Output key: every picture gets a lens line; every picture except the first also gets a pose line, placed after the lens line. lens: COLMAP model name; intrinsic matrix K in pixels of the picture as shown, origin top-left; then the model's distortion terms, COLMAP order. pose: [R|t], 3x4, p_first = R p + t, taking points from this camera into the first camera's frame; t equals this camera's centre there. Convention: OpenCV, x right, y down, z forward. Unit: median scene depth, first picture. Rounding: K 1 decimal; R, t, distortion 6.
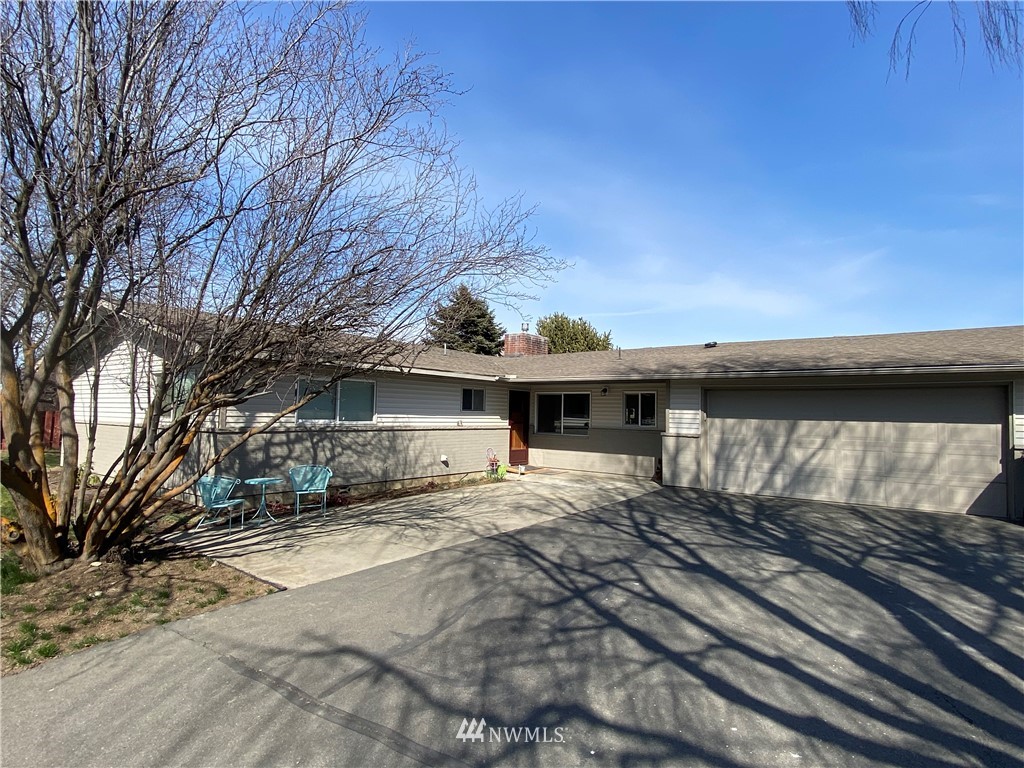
lens RADIAL K [[528.4, 0, 505.7], [0, 528.4, 377.7], [0, 0, 1]] dist [-0.001625, -0.001137]
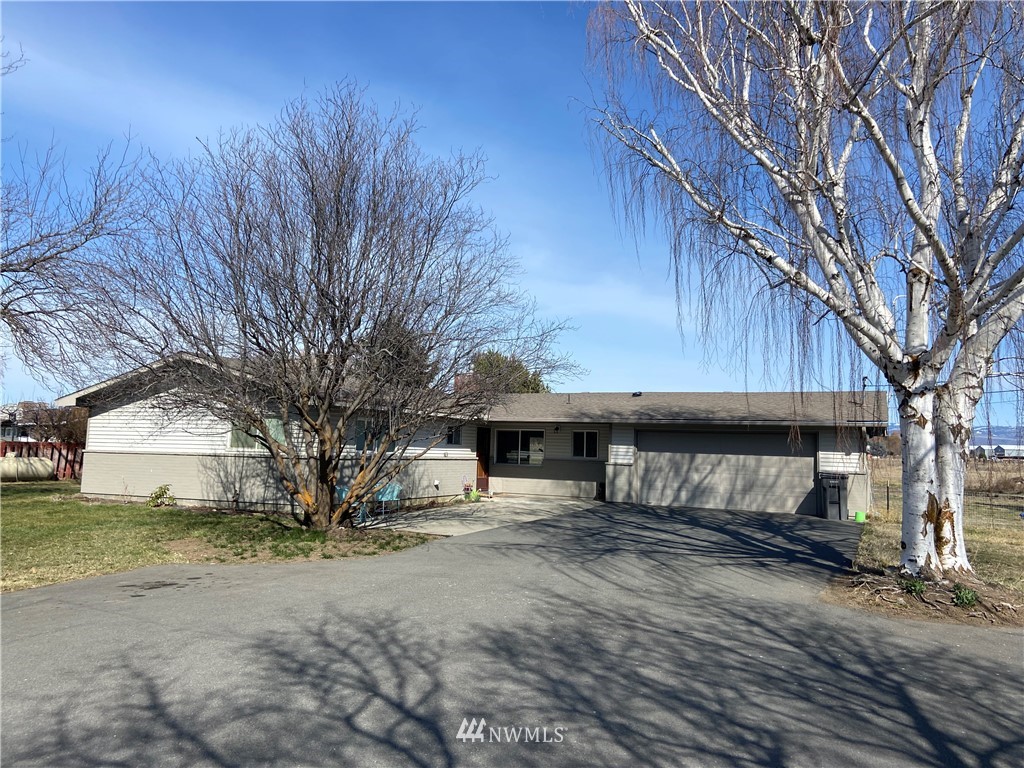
lens RADIAL K [[767.4, 0, 505.7], [0, 767.4, 378.7], [0, 0, 1]] dist [0.120543, -0.154783]
pose [[0.972295, 0.030772, 0.231721, -0.440352], [-0.025124, 0.999312, -0.027289, -0.051955], [-0.232401, 0.020712, 0.972399, -0.919176]]
